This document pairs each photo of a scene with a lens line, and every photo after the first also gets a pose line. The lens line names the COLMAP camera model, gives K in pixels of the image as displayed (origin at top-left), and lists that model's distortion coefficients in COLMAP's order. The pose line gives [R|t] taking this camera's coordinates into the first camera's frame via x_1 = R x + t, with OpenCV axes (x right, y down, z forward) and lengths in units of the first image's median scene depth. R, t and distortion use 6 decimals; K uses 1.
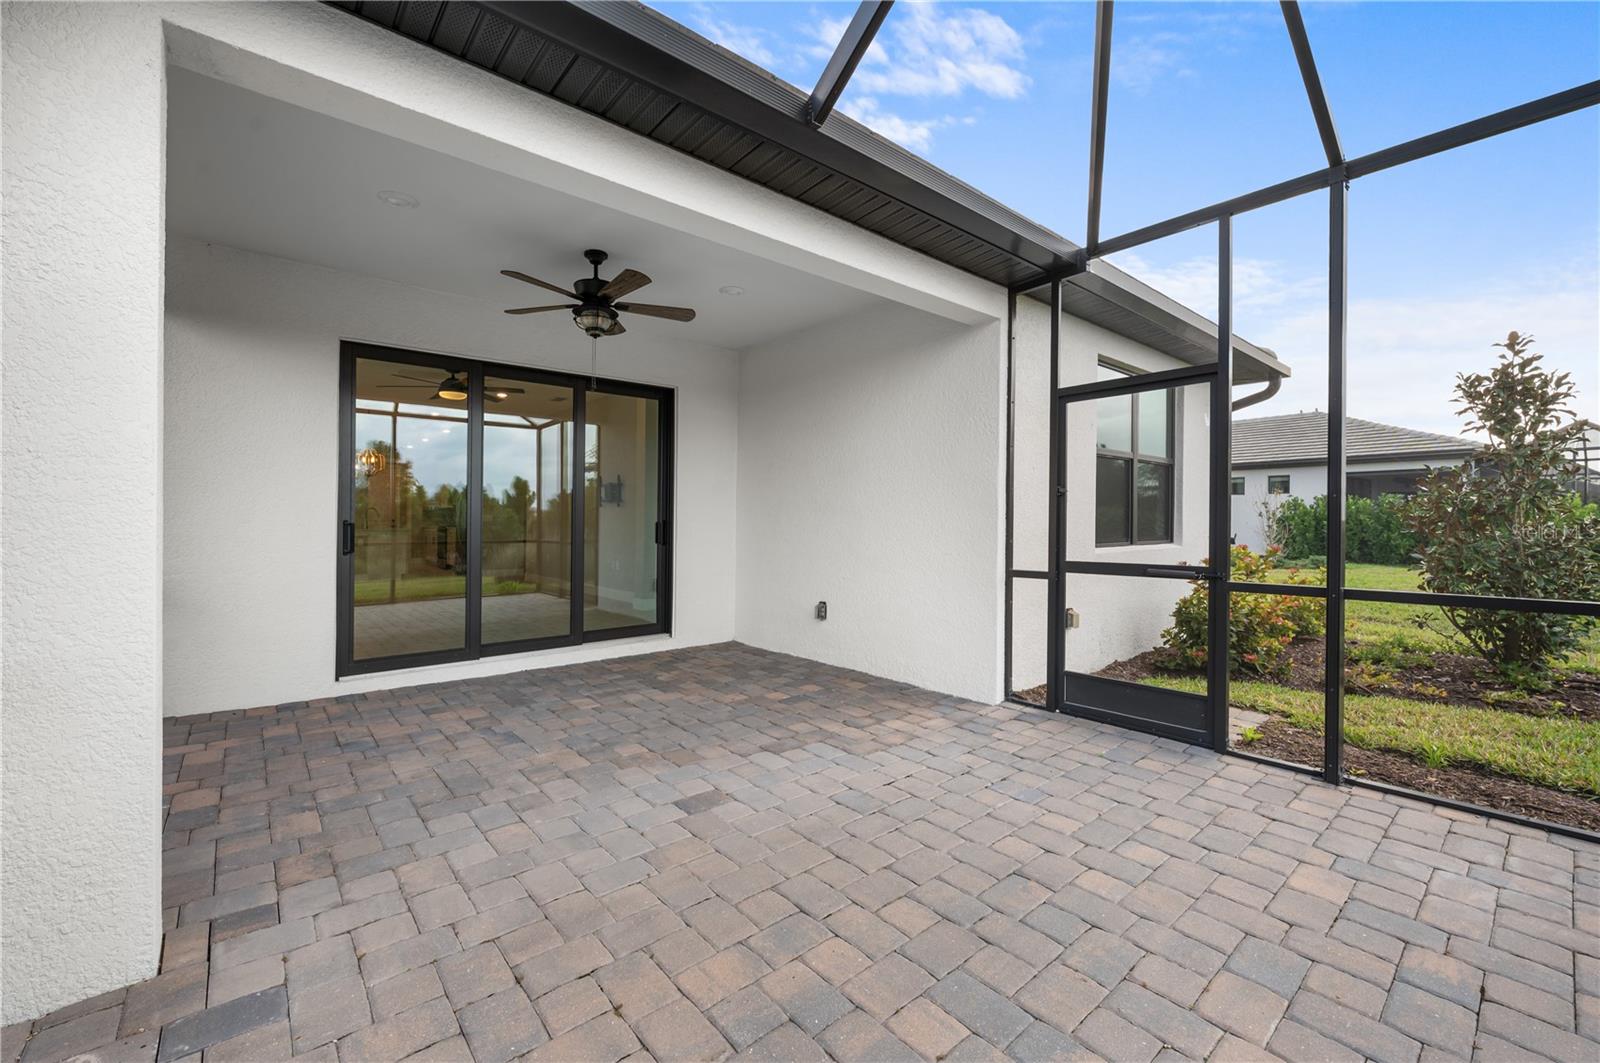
lens RADIAL K [[644.8, 0, 796.0], [0, 644.8, 518.5], [0, 0, 1]] dist [0.000413, -0.000039]
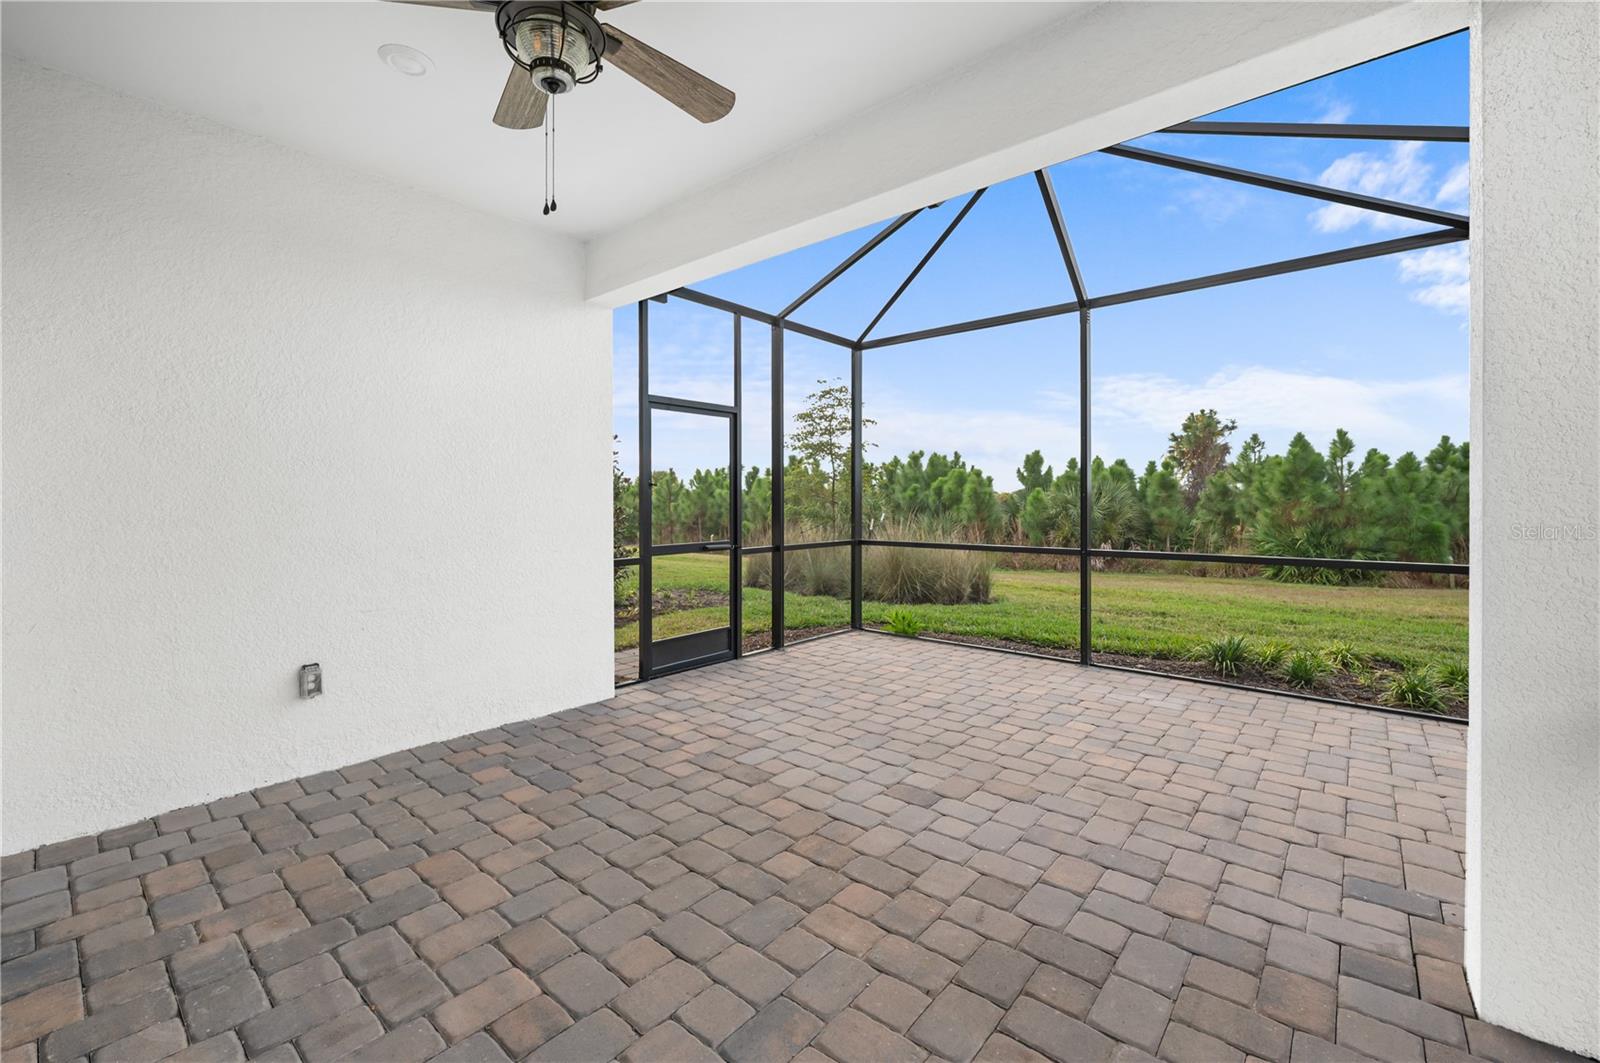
lens RADIAL K [[657.6, 0, 800.8], [0, 657.6, 502.9], [0, 0, 1]] dist [0.000067, -0.000239]
pose [[-0.150761, -0.001856, 0.988568, -0.824267], [-0.002770, 0.999995, 0.001455, -0.012616], [-0.988566, -0.002519, -0.150765, 0.972369]]
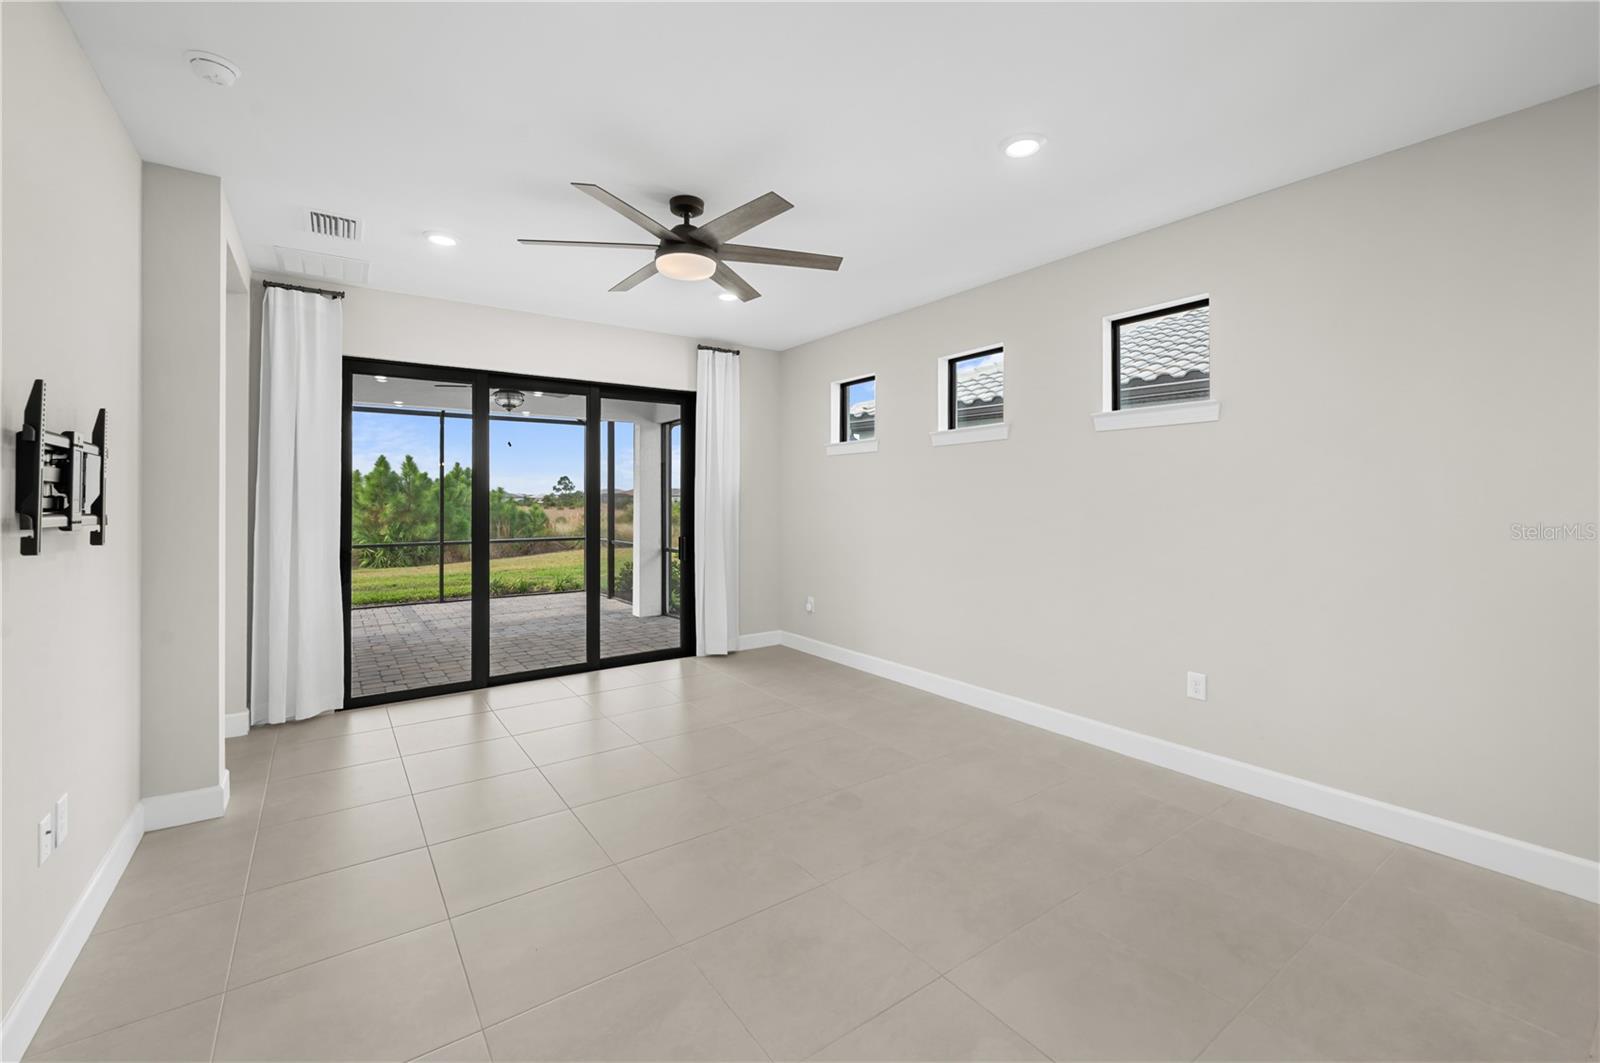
lens RADIAL K [[661.8, 0, 797.3], [0, 661.8, 491.4], [0, 0, 1]] dist [-0.002706, -0.000323]
pose [[-0.996251, 0.000660, 0.086510, -1.203350], [-0.000717, 0.999874, -0.015882, -0.076927], [-0.086509, -0.015884, -0.996124, 2.674278]]
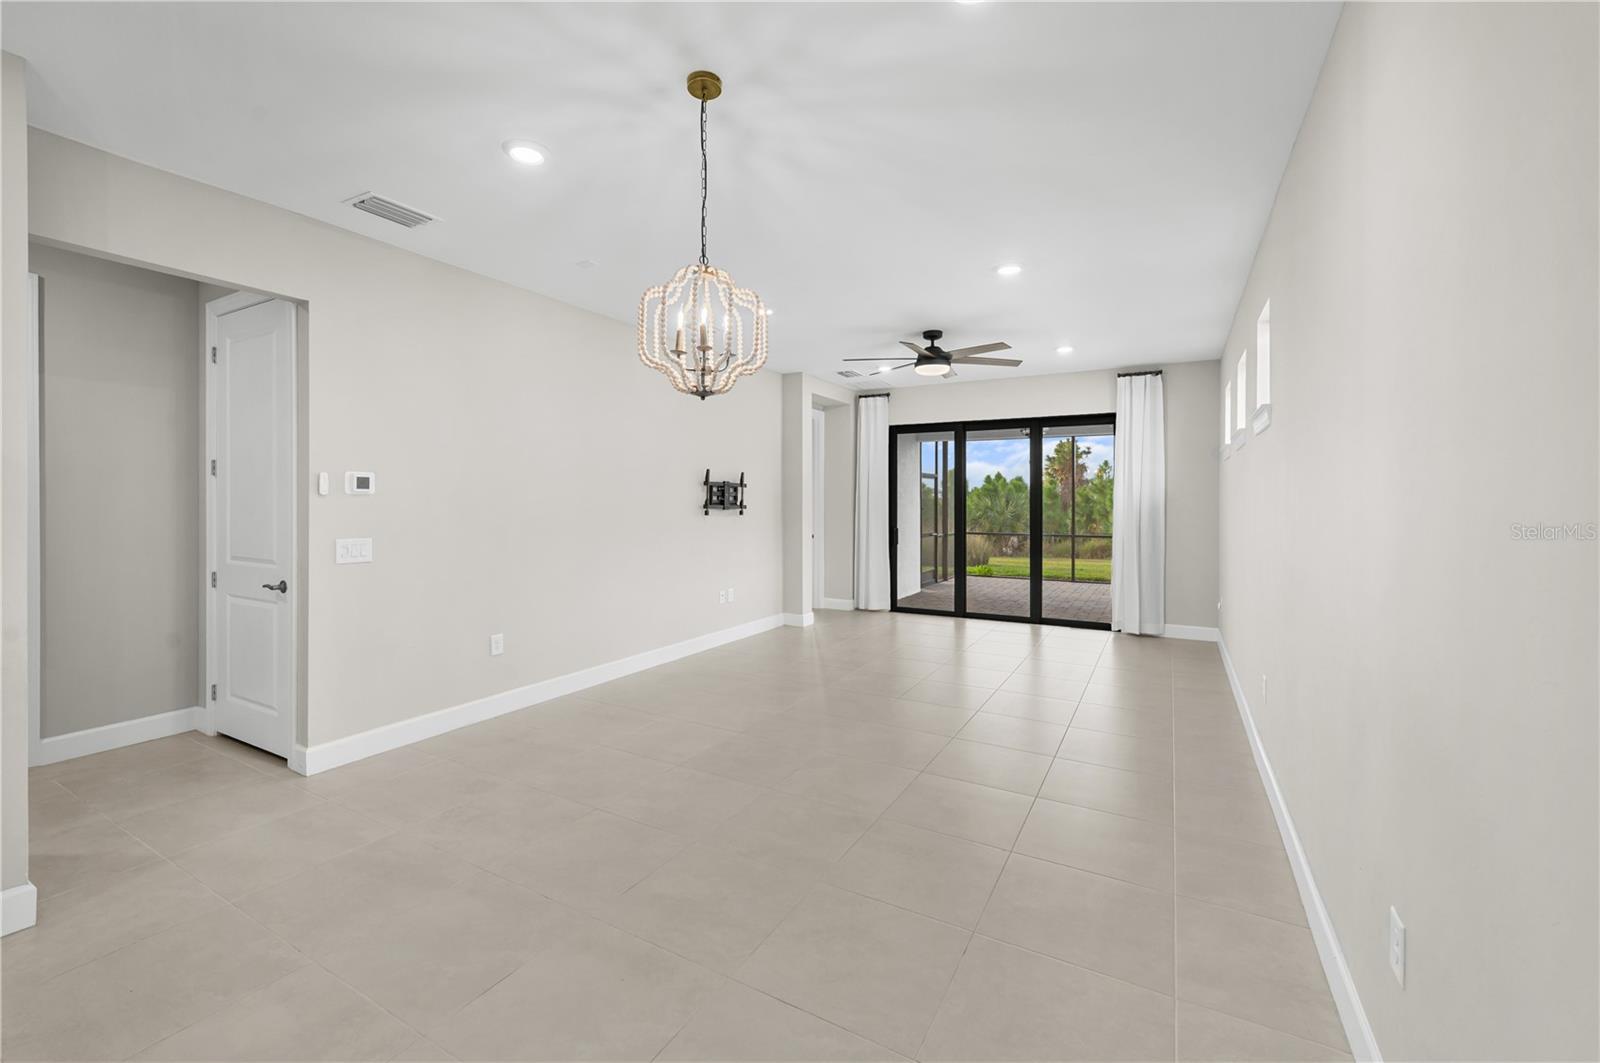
lens RADIAL K [[657.6, 0, 800.8], [0, 657.6, 502.9], [0, 0, 1]] dist [0.000067, -0.000239]
pose [[-0.340319, -0.005581, 0.940294, -2.237269], [-0.006931, 0.999970, 0.003427, -0.079913], [-0.940285, -0.005351, -0.340347, 2.624183]]
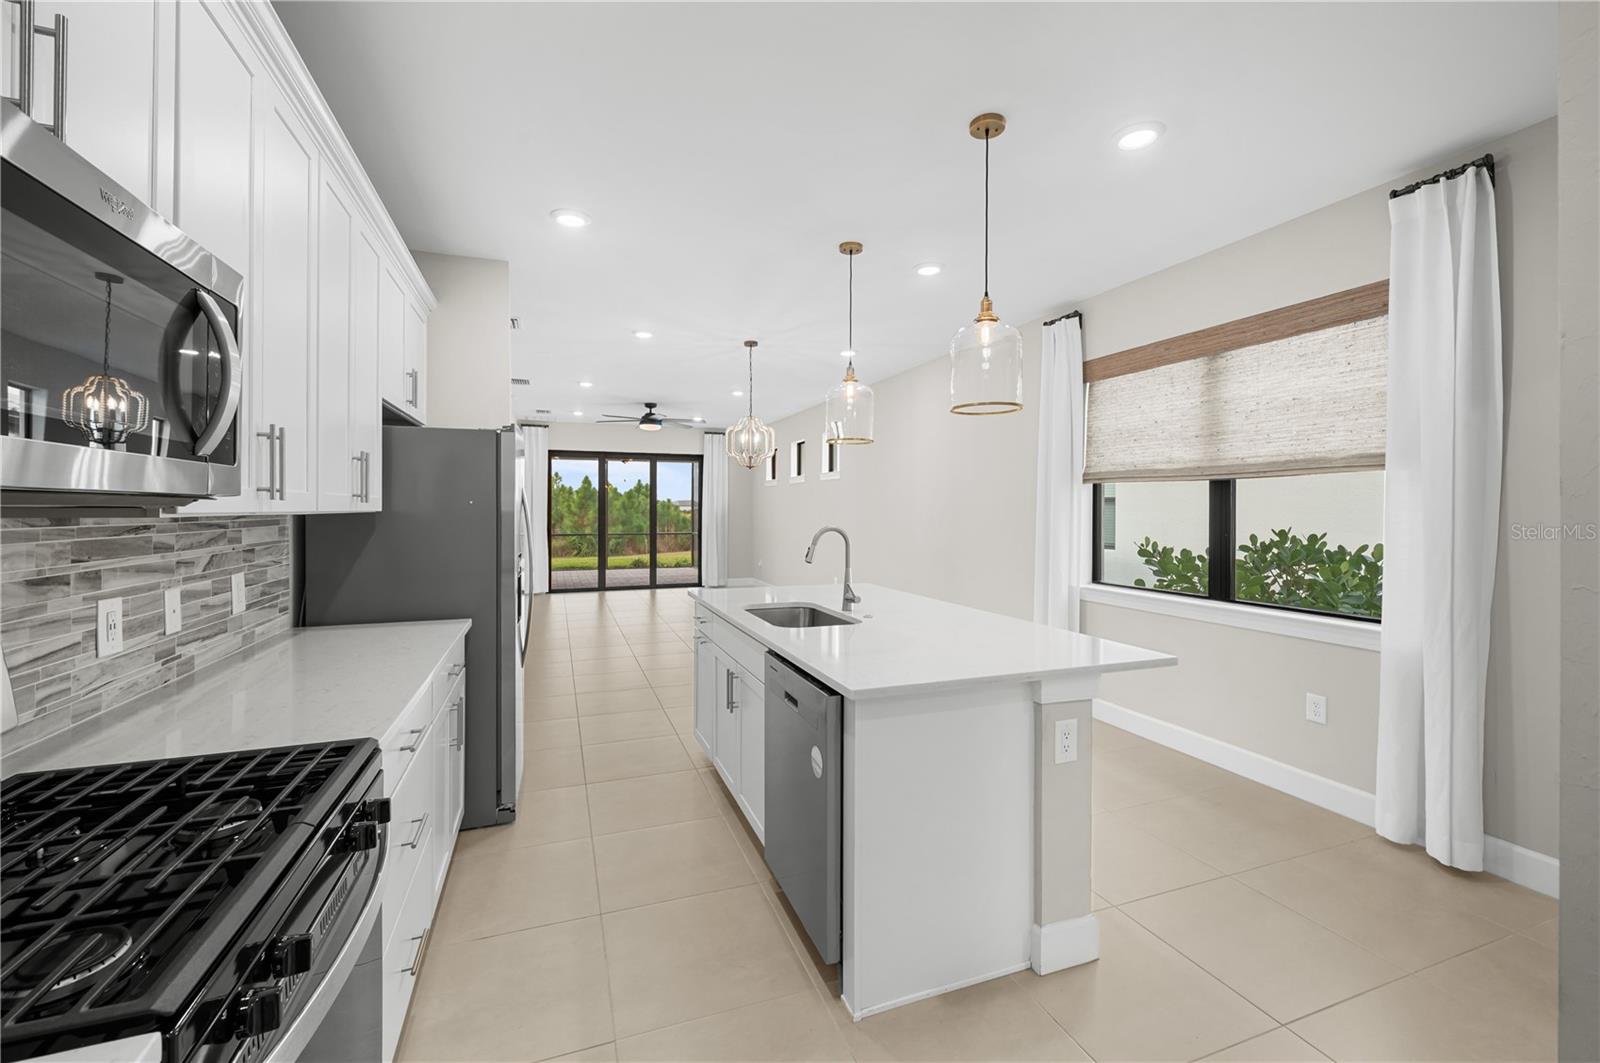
lens RADIAL K [[652.6, 0, 794.3], [0, 652.6, 509.5], [0, 0, 1]] dist [-0.000396, -0.000113]
pose [[-0.937684, -0.004306, 0.347462, -2.256453], [-0.005021, 0.999987, -0.001160, -0.078001], [-0.347453, -0.002832, -0.937693, 3.834221]]
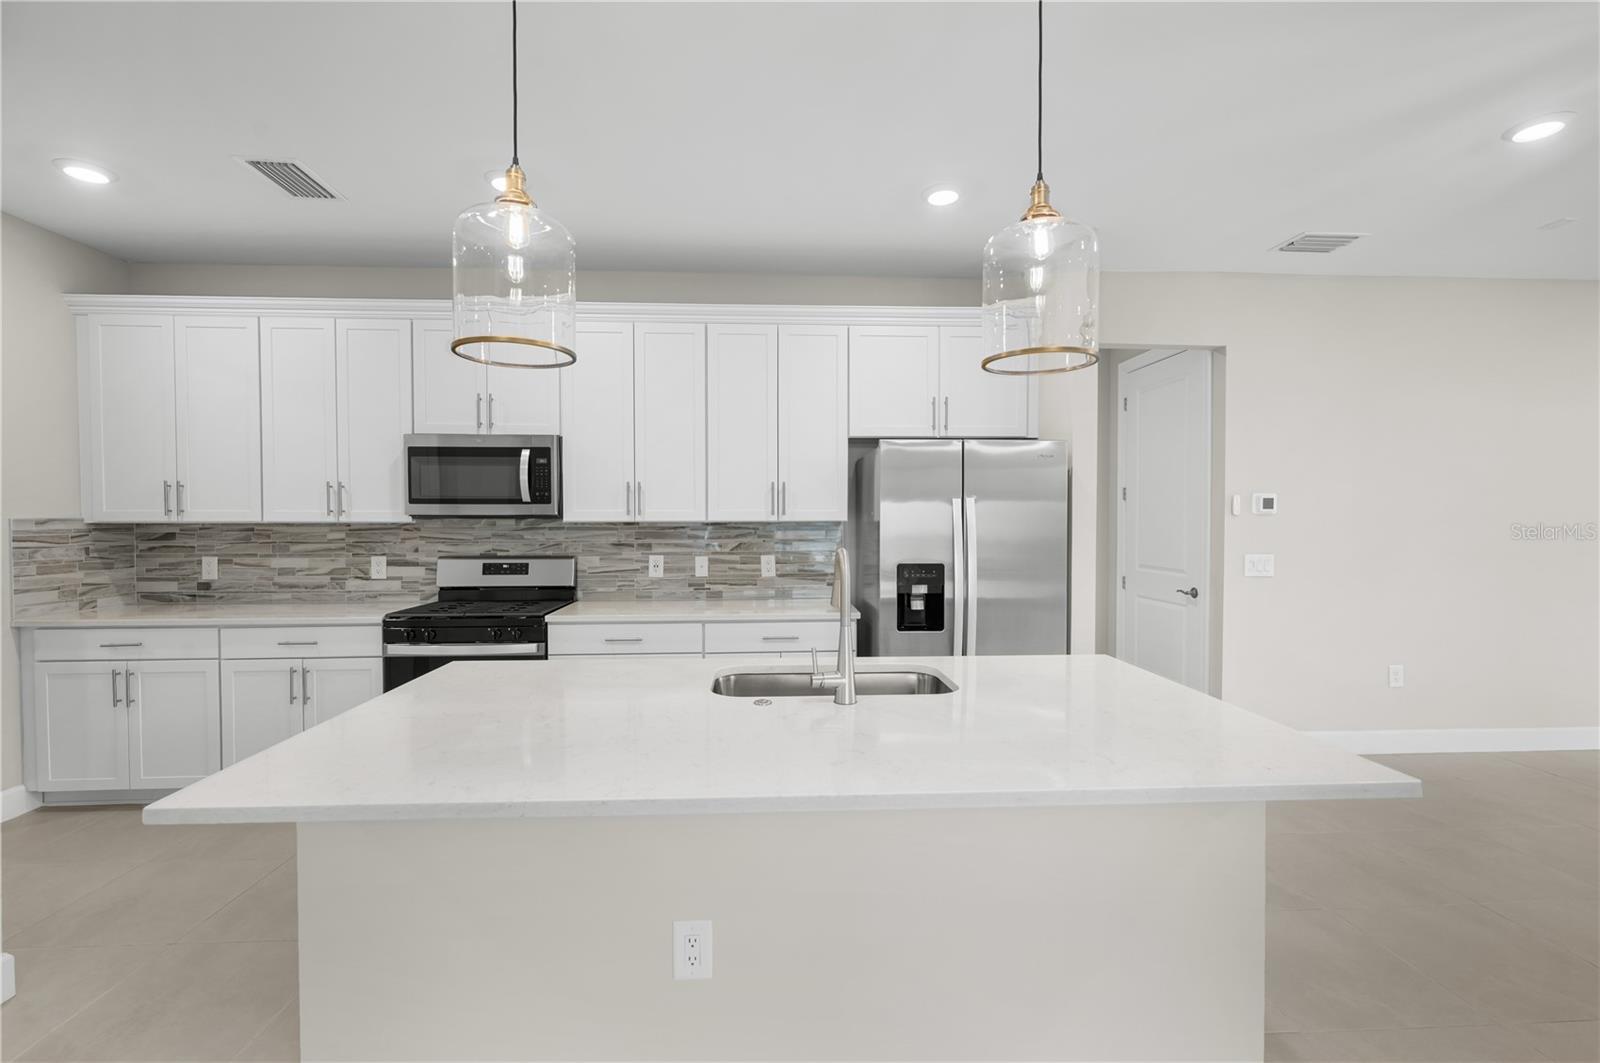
lens RADIAL K [[689.1, 0, 798.2], [0, 689.1, 532.4], [0, 0, 1]] dist [-0.000204, -0.000085]
pose [[0.610250, -0.019799, 0.791962, -2.425058], [0.000014, 0.999688, 0.024981, -0.082789], [-0.792209, -0.015233, 0.610060, 2.811270]]
